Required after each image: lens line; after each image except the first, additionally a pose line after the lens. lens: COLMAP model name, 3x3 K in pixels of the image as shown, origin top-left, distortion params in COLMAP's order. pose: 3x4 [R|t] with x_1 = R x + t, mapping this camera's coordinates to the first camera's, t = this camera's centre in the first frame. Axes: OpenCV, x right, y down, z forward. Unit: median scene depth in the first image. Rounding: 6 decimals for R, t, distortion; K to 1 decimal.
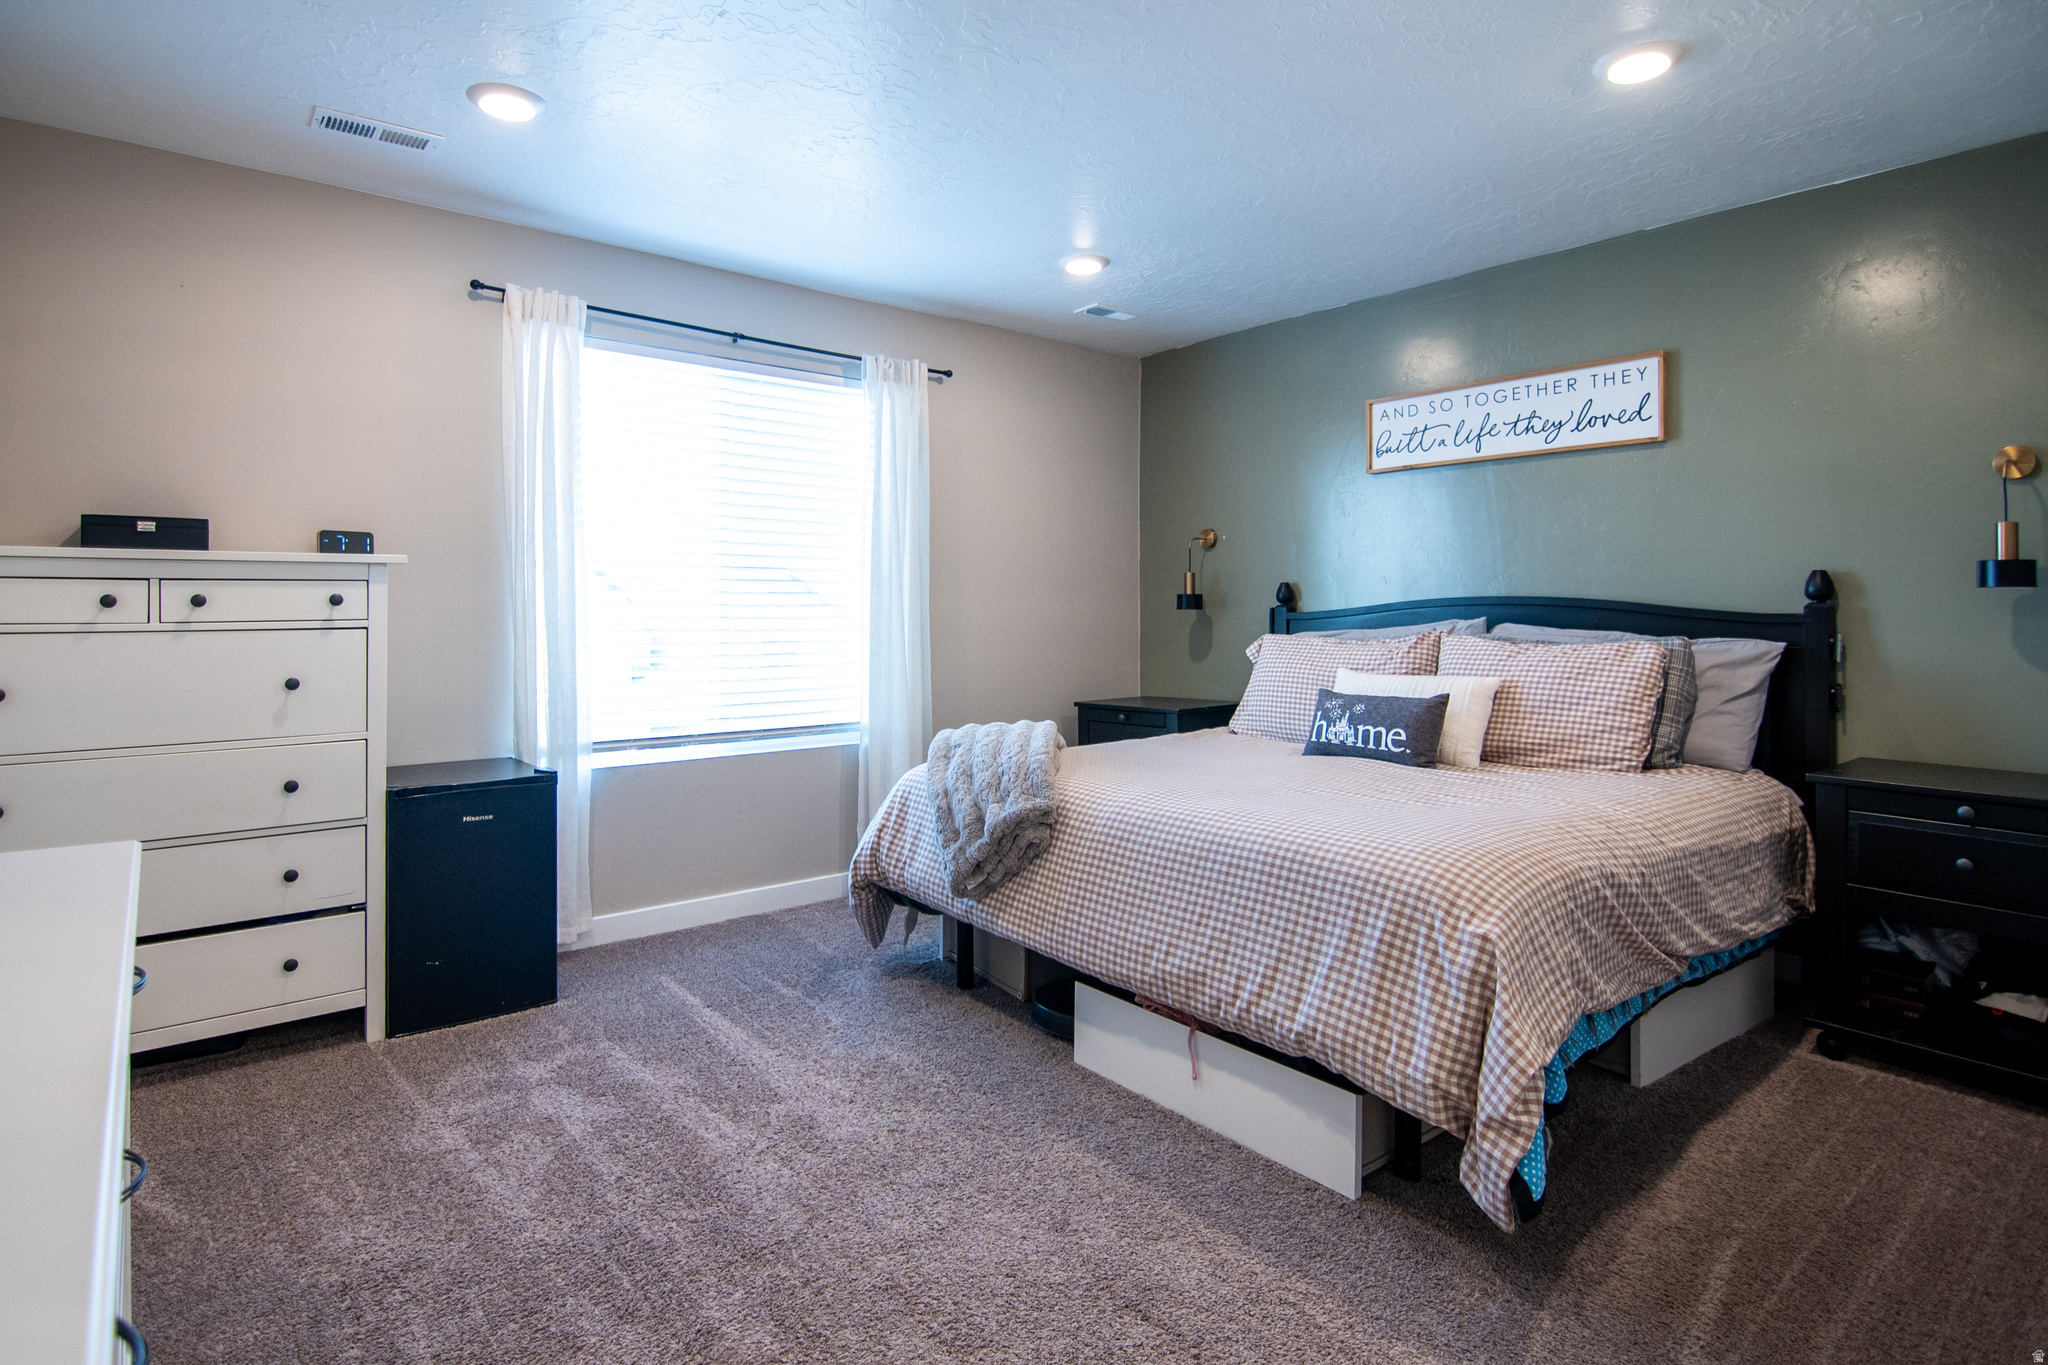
lens RADIAL K [[1012.1, 0, 982.9], [0, 1012.1, 702.2], [0, 0, 1]] dist [0.000745, -0.013406]
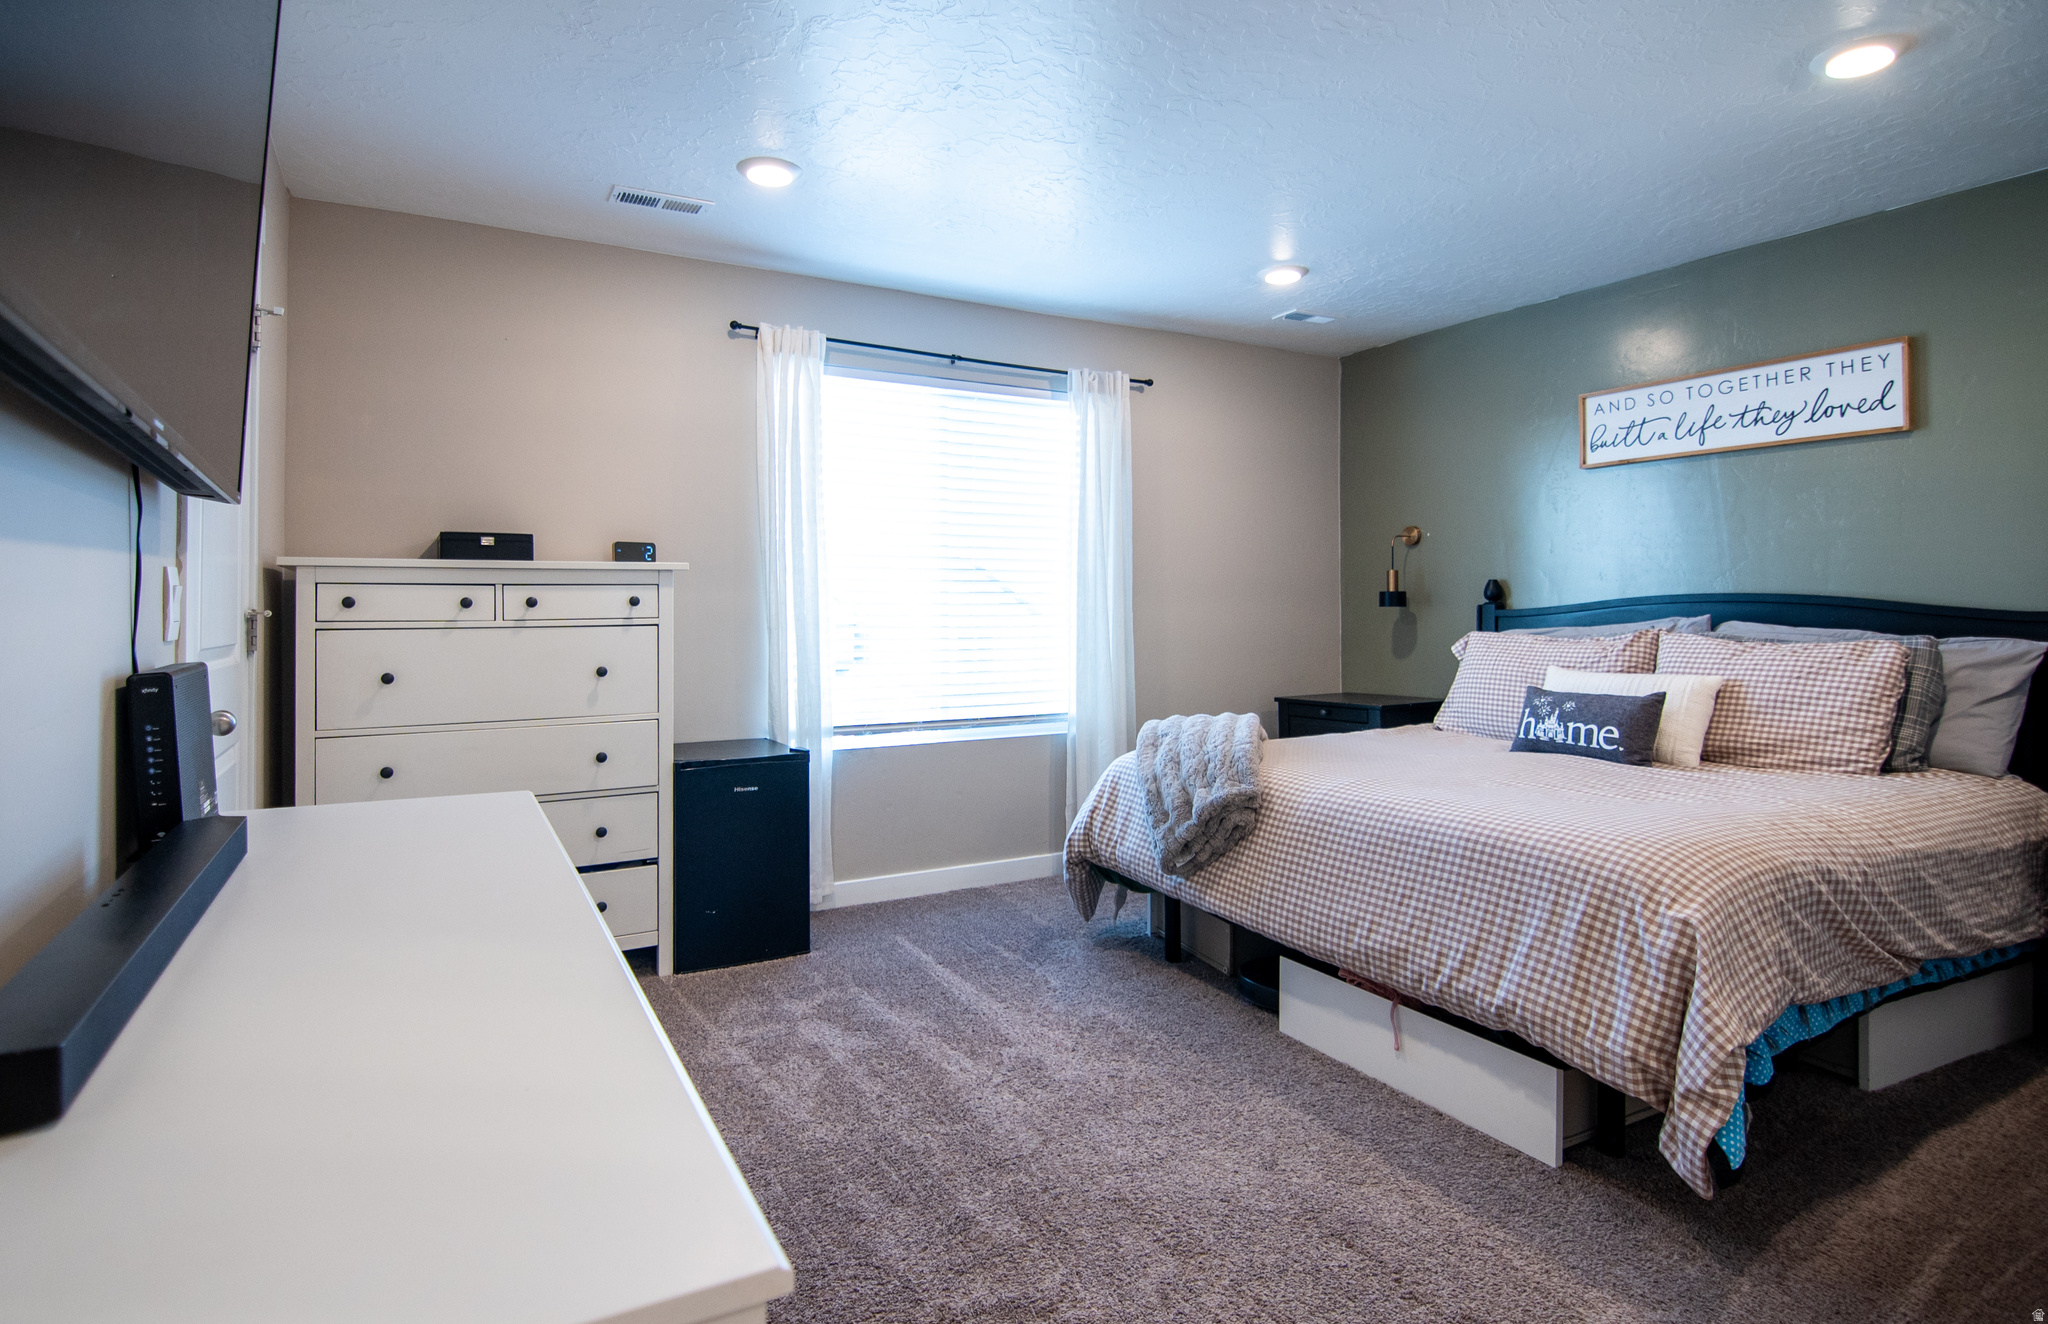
lens RADIAL K [[971.7, 0, 1013.6], [0, 971.7, 645.3], [0, 0, 1]] dist [-0.001270, -0.012877]
pose [[0.985358, 0.004375, -0.170439, -0.016790], [-0.013229, 0.998619, -0.050846, 0.005282], [0.169981, 0.052357, 0.984055, -0.098797]]
